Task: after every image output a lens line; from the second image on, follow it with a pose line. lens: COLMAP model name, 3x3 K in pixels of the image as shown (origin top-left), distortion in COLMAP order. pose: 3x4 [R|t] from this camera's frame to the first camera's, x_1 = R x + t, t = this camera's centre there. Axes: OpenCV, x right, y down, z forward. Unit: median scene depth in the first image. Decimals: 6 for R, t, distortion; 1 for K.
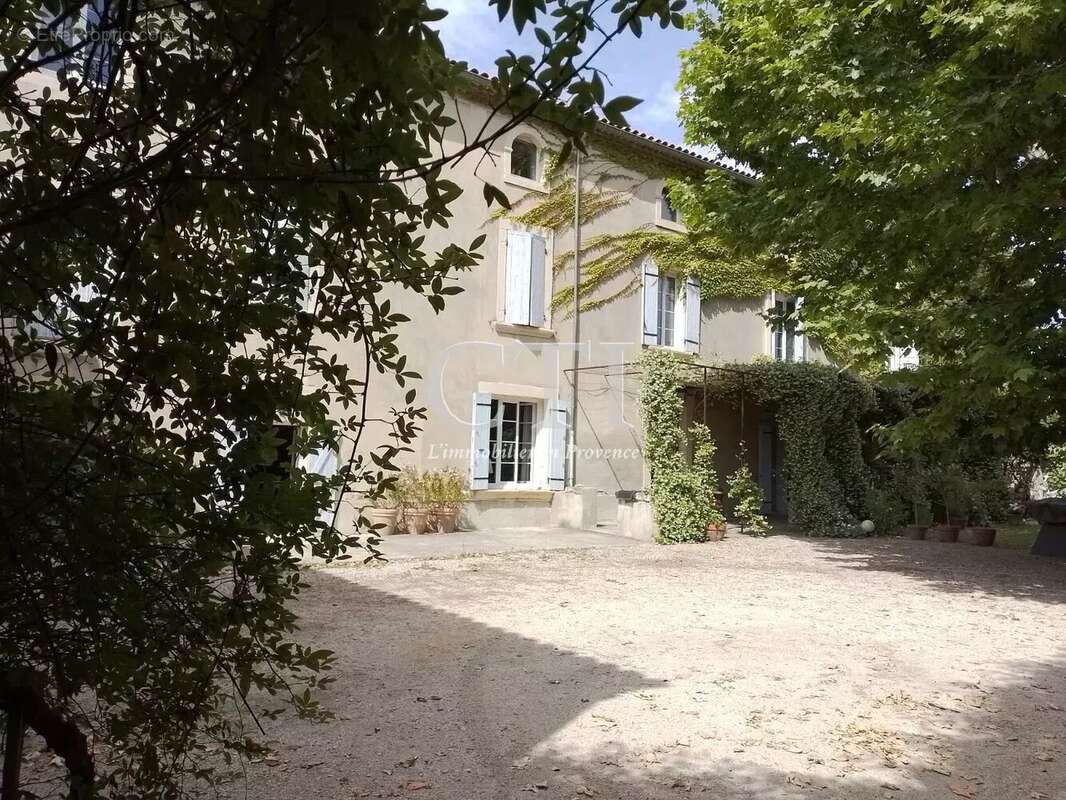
lens RADIAL K [[787.0, 0, 527.3], [0, 787.0, 400.8], [0, 0, 1]] dist [0.059305, -0.080892]
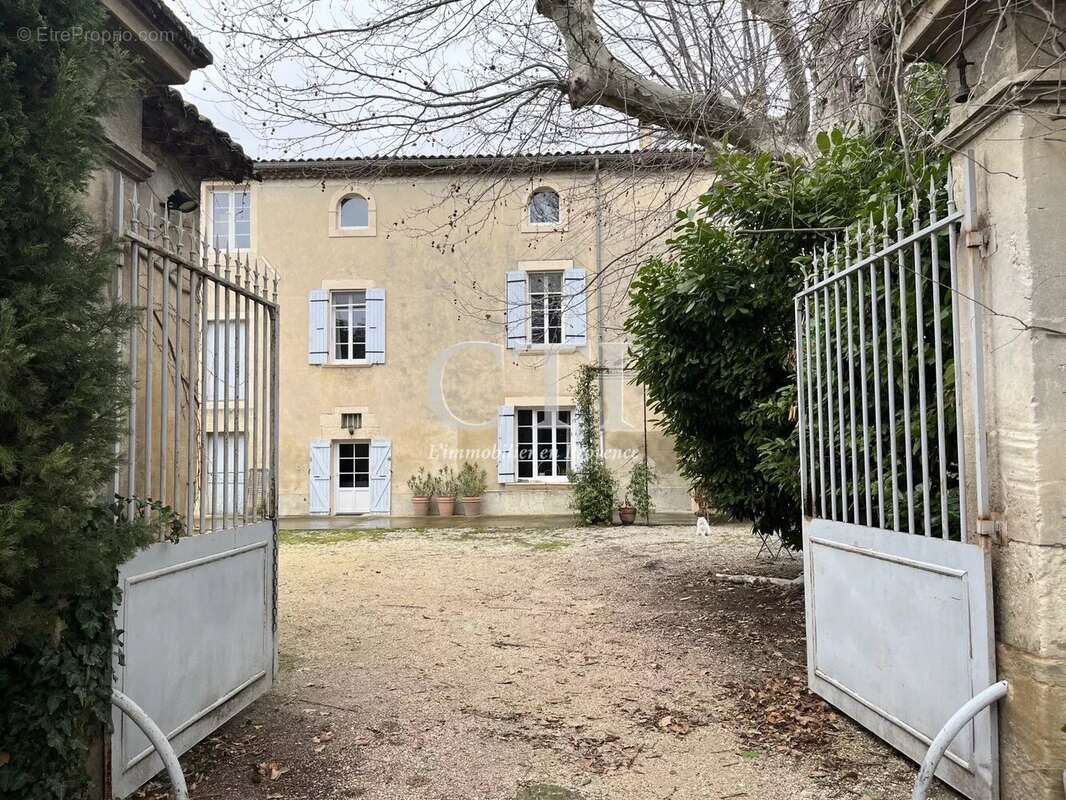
lens RADIAL K [[787.0, 0, 527.3], [0, 787.0, 400.8], [0, 0, 1]] dist [0.059305, -0.080892]
pose [[0.763703, -0.073773, -0.641339, 0.712726], [0.081119, 0.996541, -0.018037, 0.006498], [0.640451, -0.038250, 0.767046, 0.052400]]
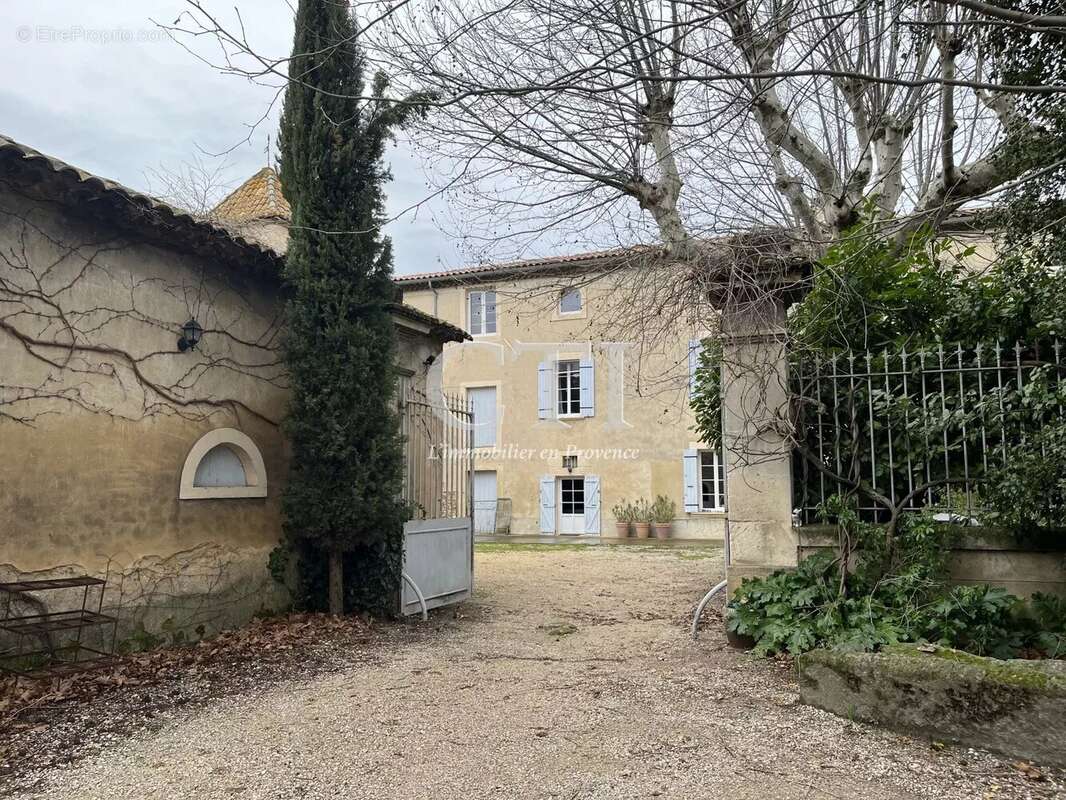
lens RADIAL K [[799.8, 0, 534.5], [0, 799.8, 389.1], [0, 0, 1]] dist [0.040122, -0.032704]
pose [[0.518394, -0.132264, -0.844852, 1.036909], [0.085625, 0.991030, -0.102610, 0.007605], [0.850844, -0.019148, 0.525069, -0.076365]]
